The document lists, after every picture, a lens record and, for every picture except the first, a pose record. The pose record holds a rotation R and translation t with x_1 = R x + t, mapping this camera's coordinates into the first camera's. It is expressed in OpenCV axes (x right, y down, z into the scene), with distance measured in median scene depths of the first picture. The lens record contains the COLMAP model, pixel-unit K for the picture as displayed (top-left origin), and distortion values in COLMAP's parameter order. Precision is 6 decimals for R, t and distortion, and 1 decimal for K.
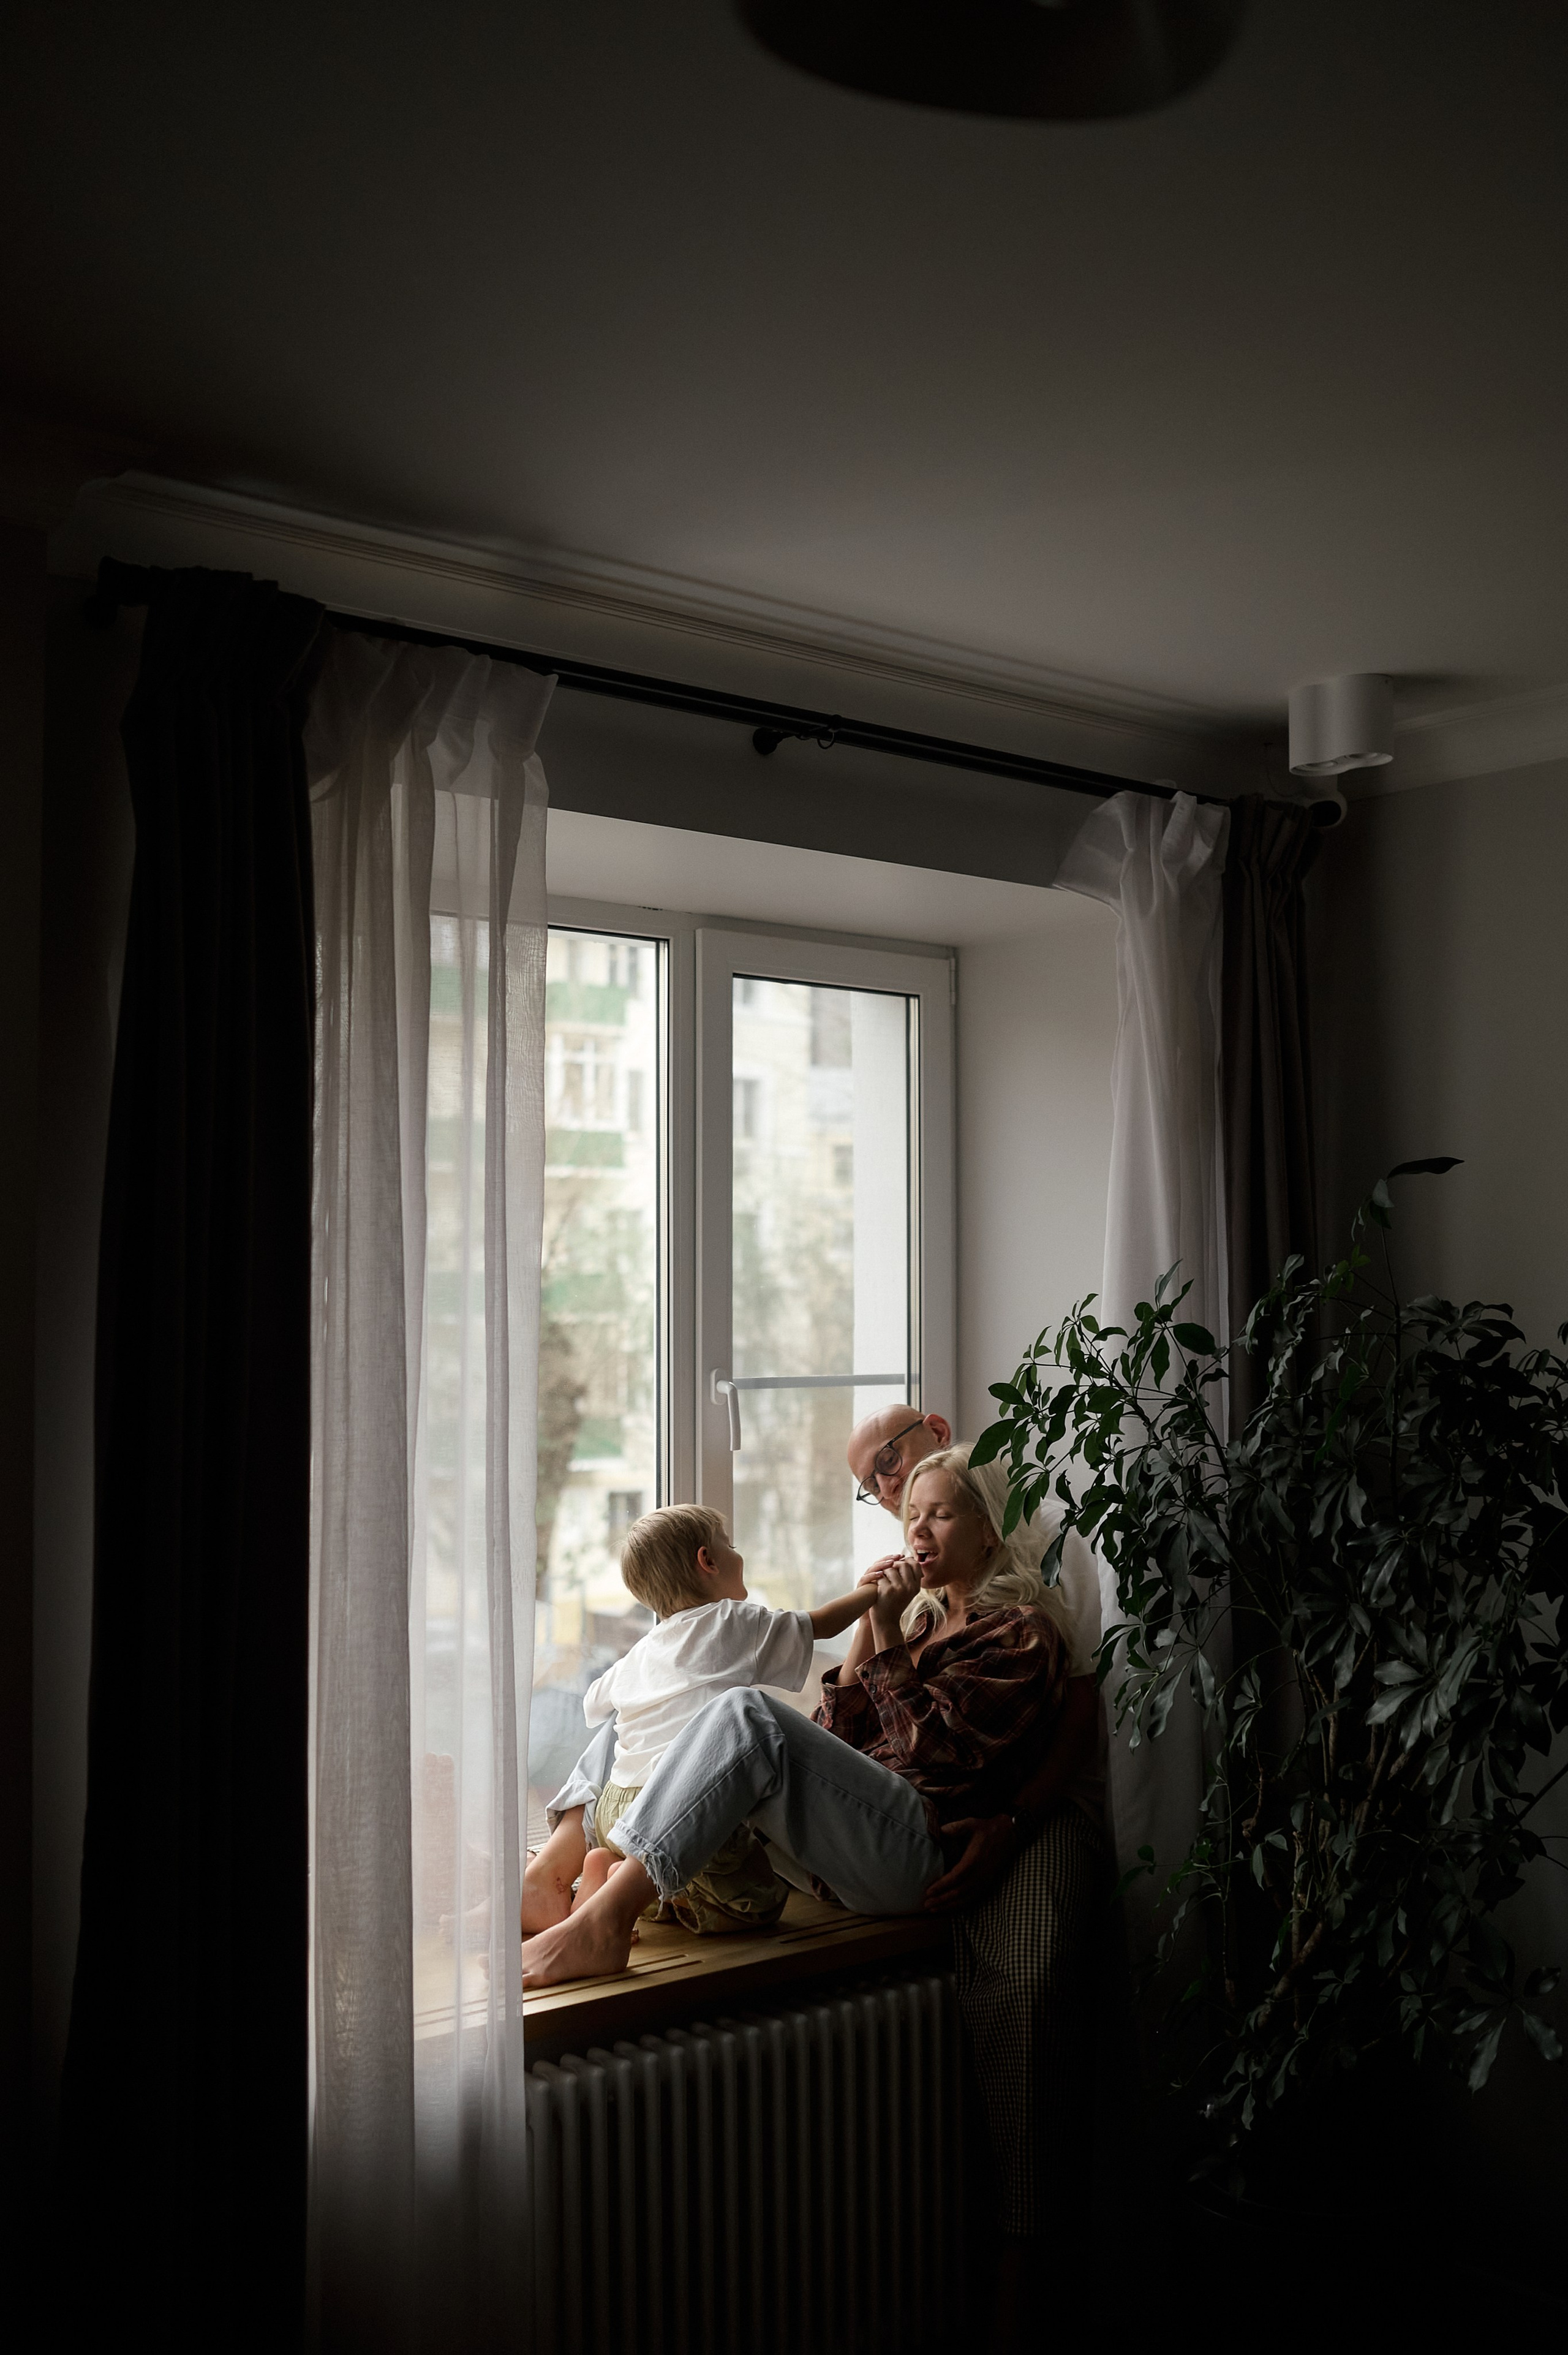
lens RADIAL K [[2352.5, 0, 786.1], [0, 2352.5, 1323.6], [0, 0, 1]] dist [-0.029251, -0.003169]
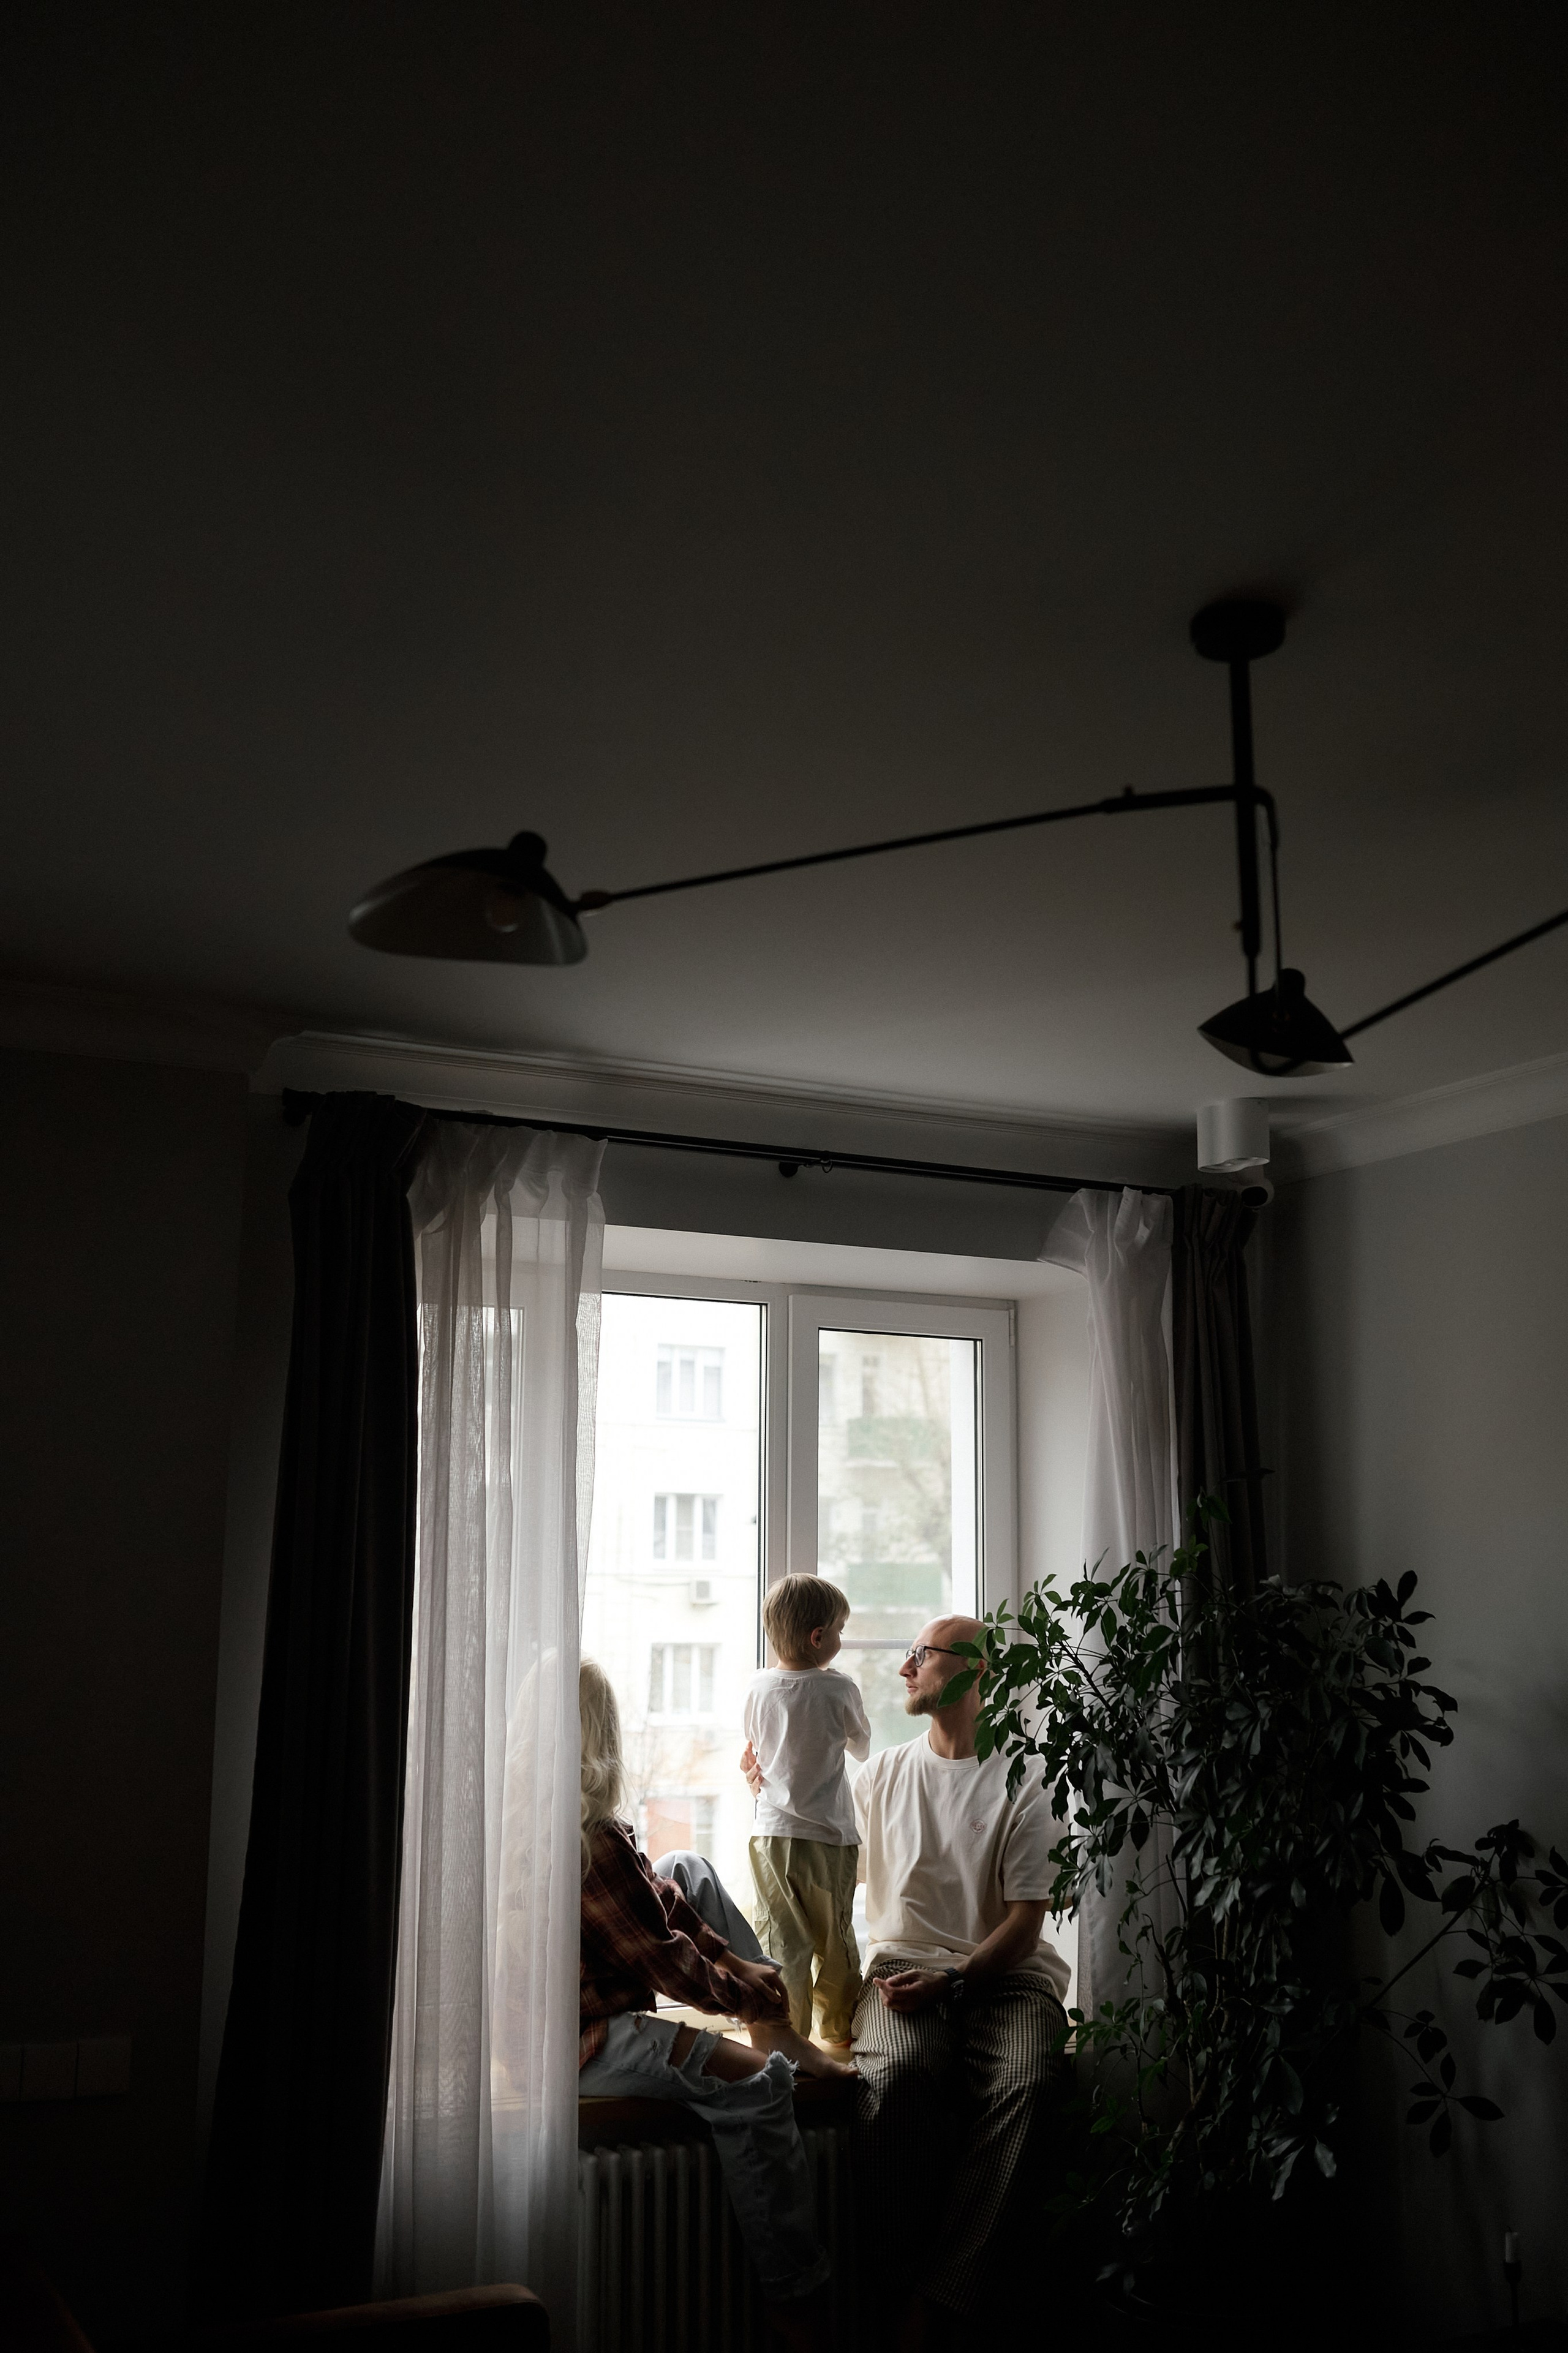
lens RADIAL K [[2350.8, 0, 786.1], [0, 2350.8, 1322.5], [0, 0, 1]] dist [-0.029251, -0.003169]
pose [[0.972202, -0.019657, -0.233315, 0.303780], [-0.008970, 0.992612, -0.121004, 0.008092], [0.233970, 0.119733, 0.964843, -0.310806]]
